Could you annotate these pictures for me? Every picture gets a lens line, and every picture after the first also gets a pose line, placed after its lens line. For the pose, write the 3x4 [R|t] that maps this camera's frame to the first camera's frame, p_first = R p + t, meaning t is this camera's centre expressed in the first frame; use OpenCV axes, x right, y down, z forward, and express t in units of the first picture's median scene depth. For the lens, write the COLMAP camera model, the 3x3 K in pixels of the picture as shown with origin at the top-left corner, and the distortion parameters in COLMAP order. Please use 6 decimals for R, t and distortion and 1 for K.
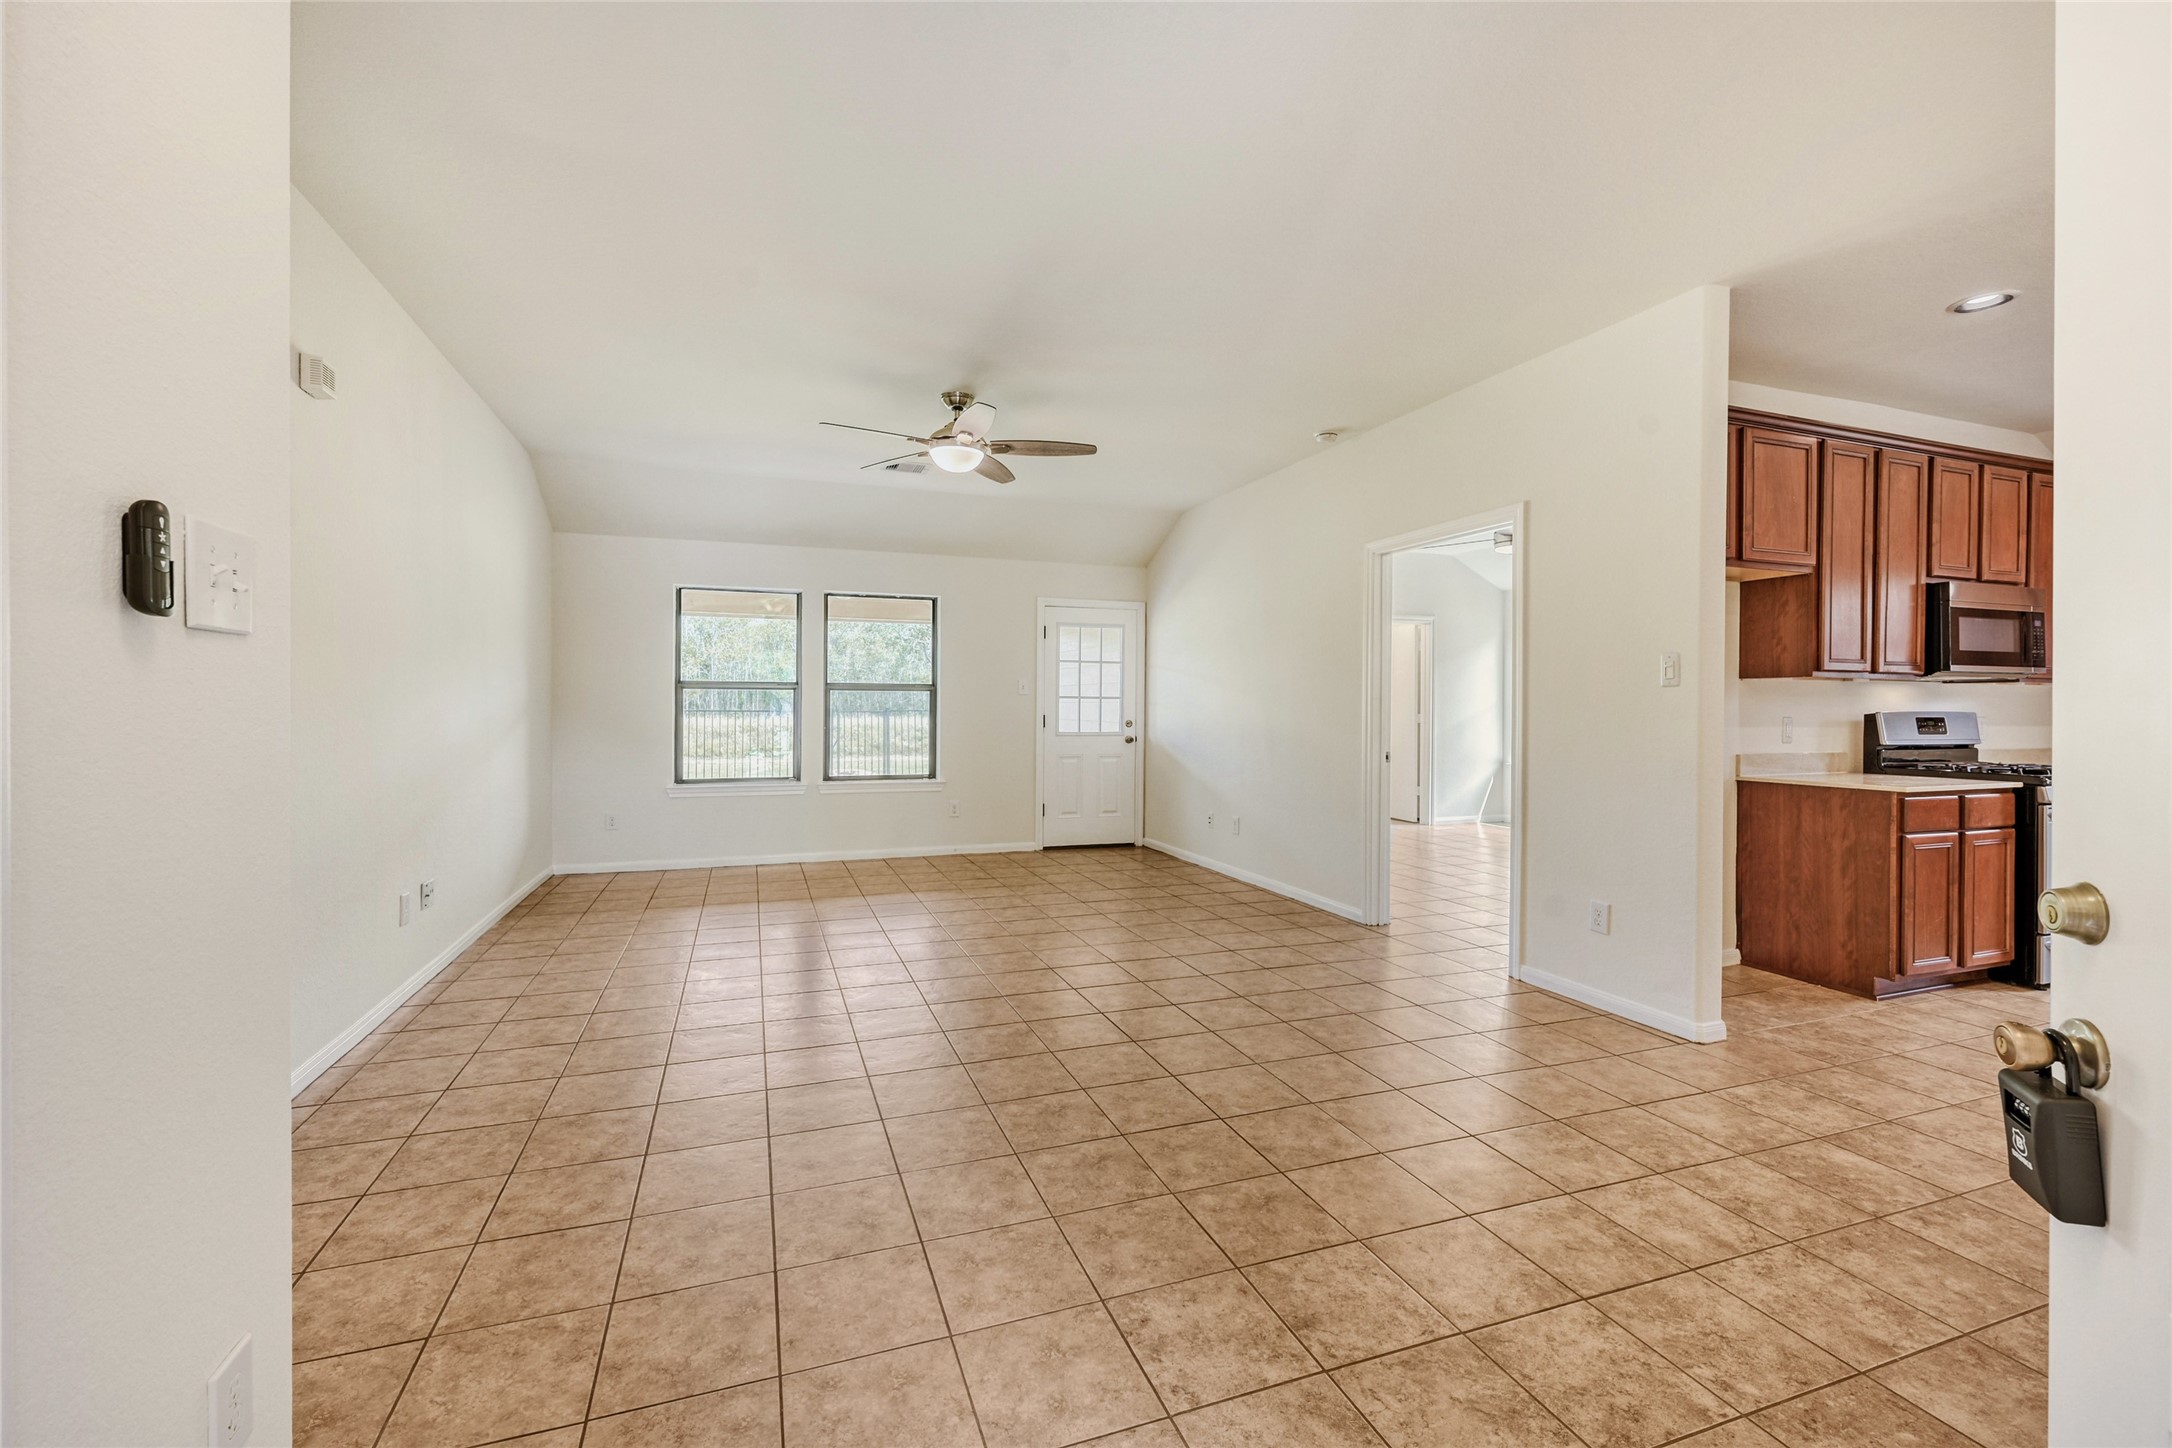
lens RADIAL K [[886.7, 0, 1038.0], [0, 886.7, 719.2], [0, 0, 1]] dist [-0.002292, 0.000946]
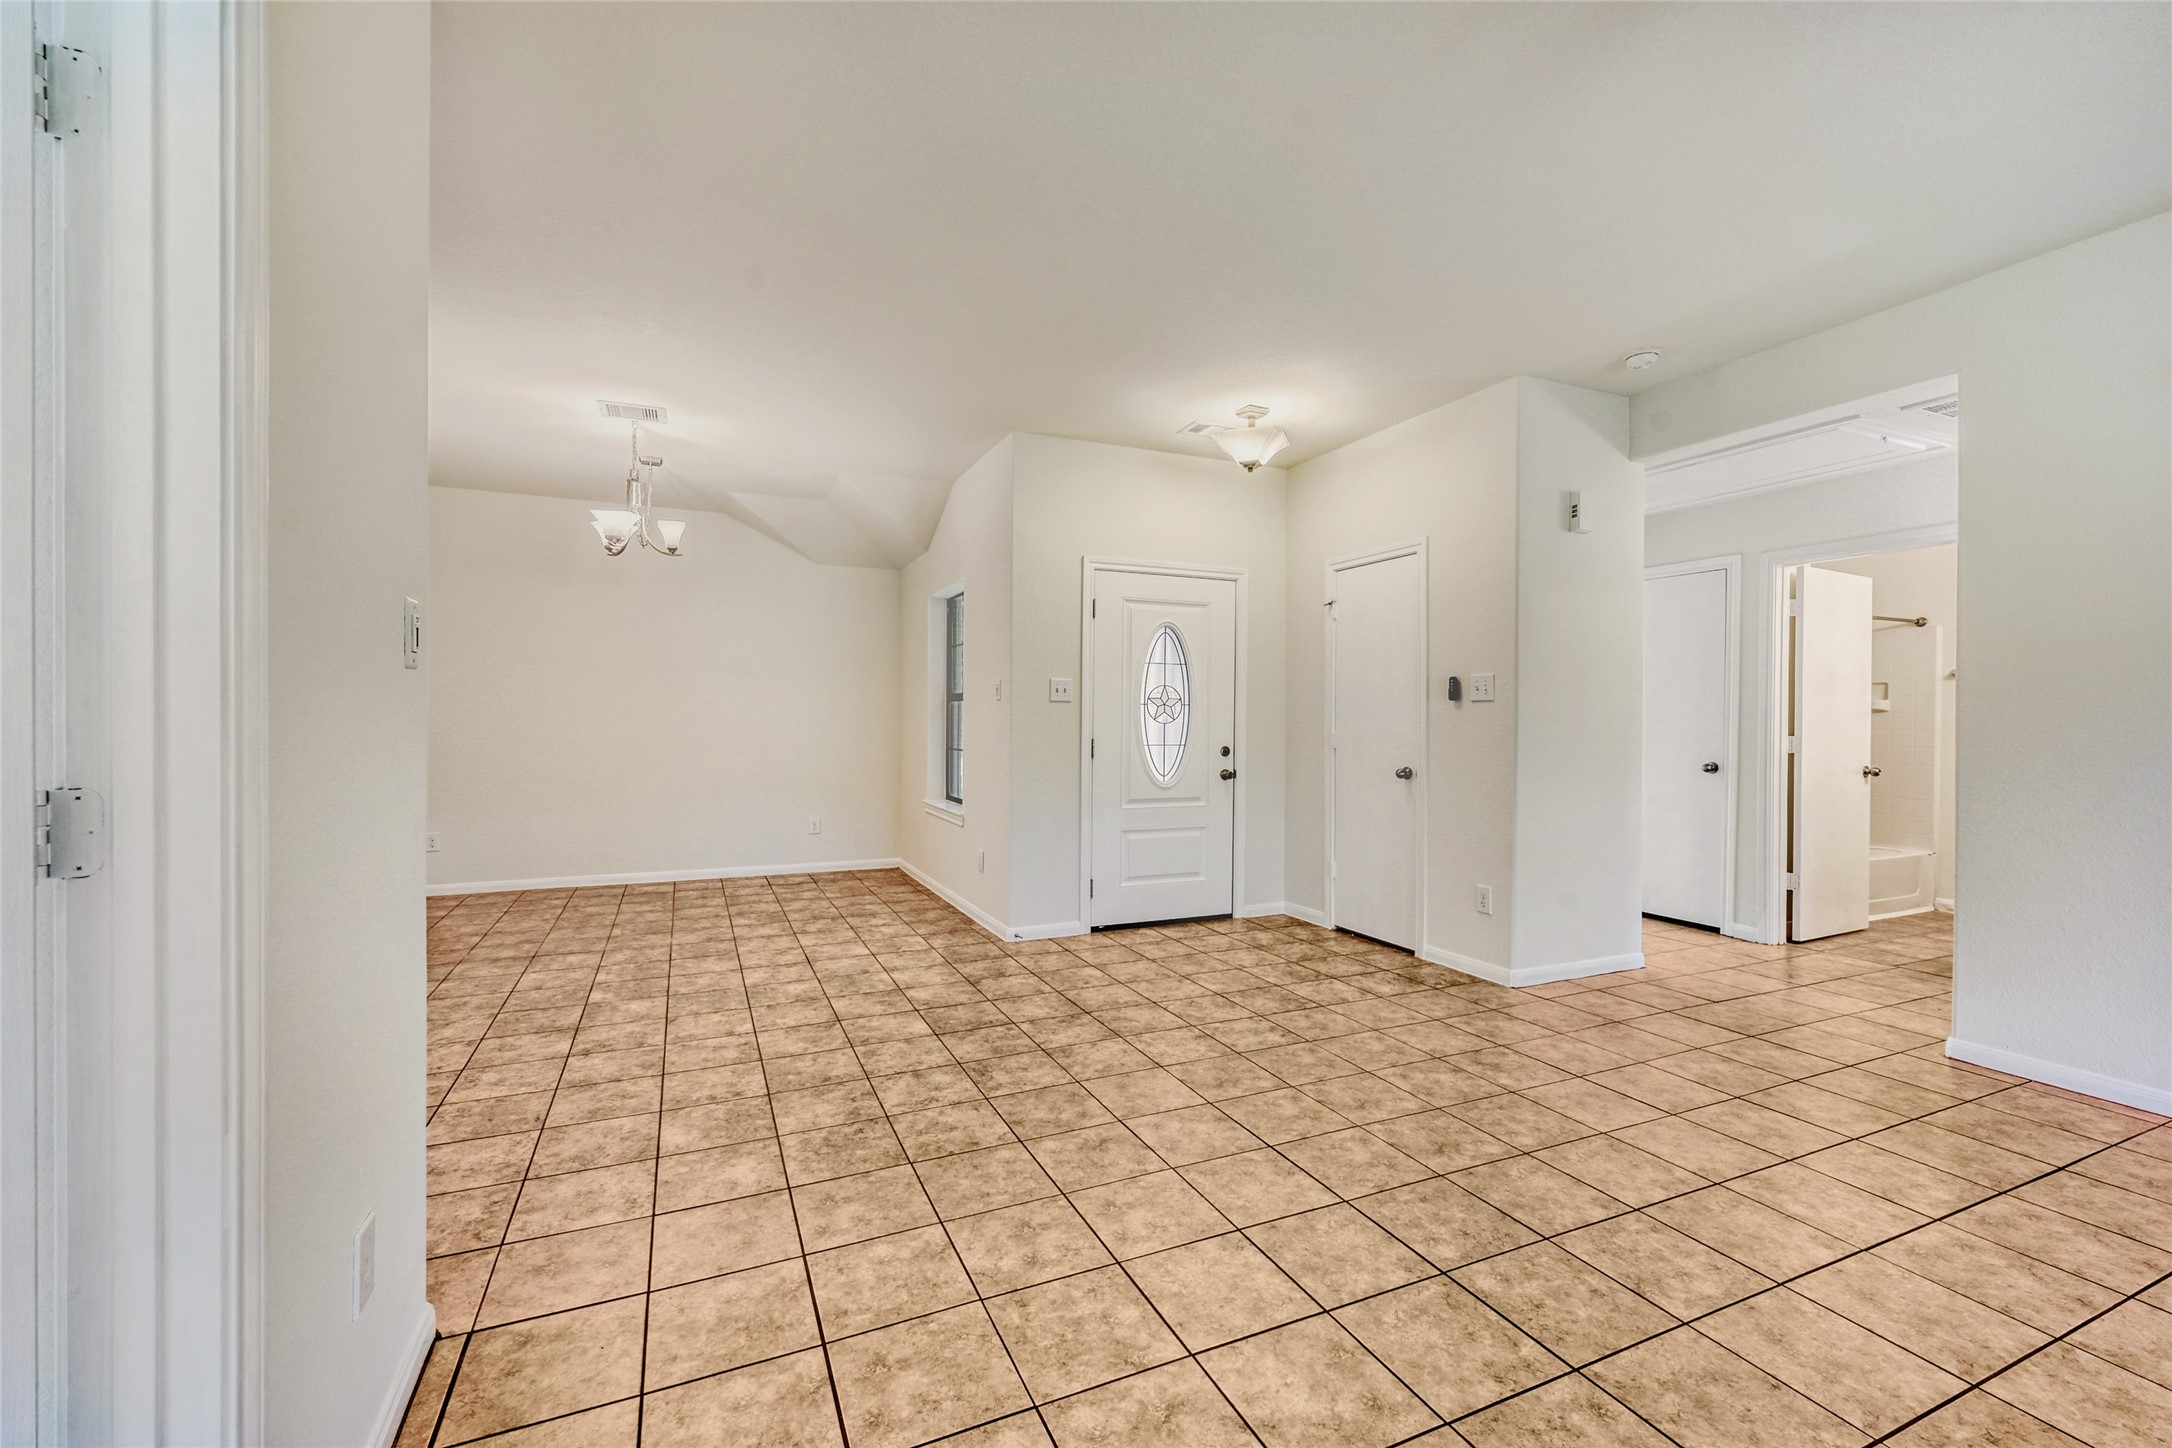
lens RADIAL K [[886.7, 0, 1082.7], [0, 886.7, 728.5], [0, 0, 1]] dist [-0.002292, 0.000946]
pose [[-0.994226, -0.007362, -0.107050, 0.330510], [-0.010616, 0.999498, 0.029856, -0.014807], [0.106776, 0.030820, -0.993805, 1.233981]]
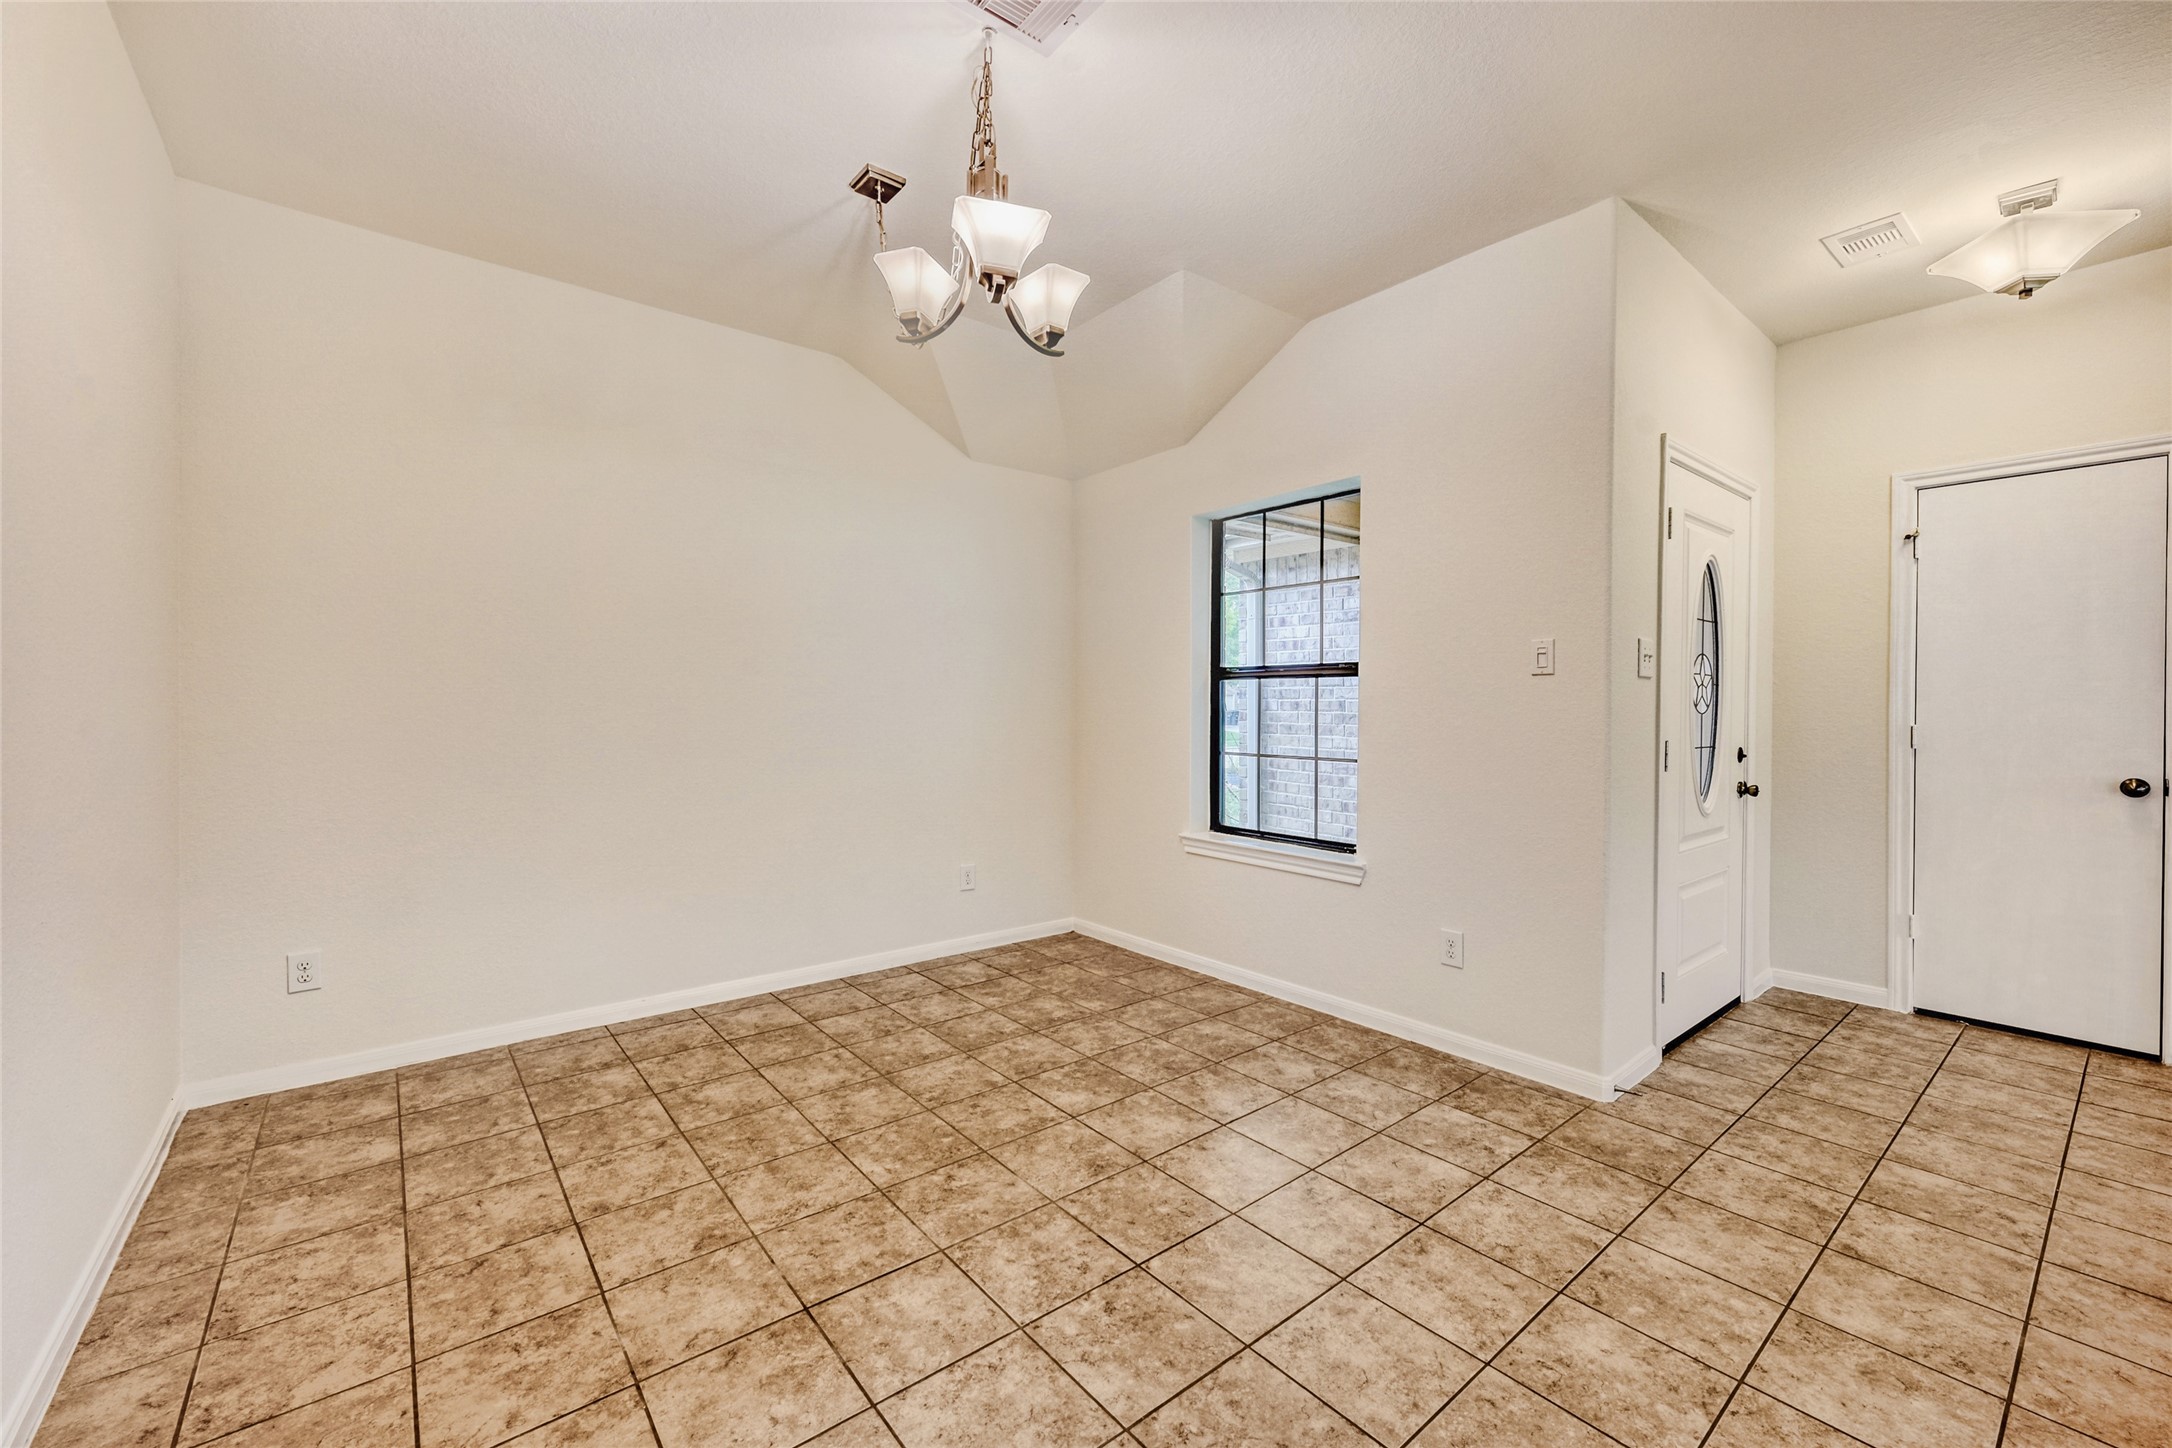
lens RADIAL K [[886.7, 0, 1071.0], [0, 886.7, 711.3], [0, 0, 1]] dist [-0.002292, 0.000946]
pose [[-0.935985, -0.003312, -0.352025, 0.907879], [-0.012489, 0.999639, 0.023803, 0.000678], [0.351819, 0.026676, -0.935688, 0.537929]]
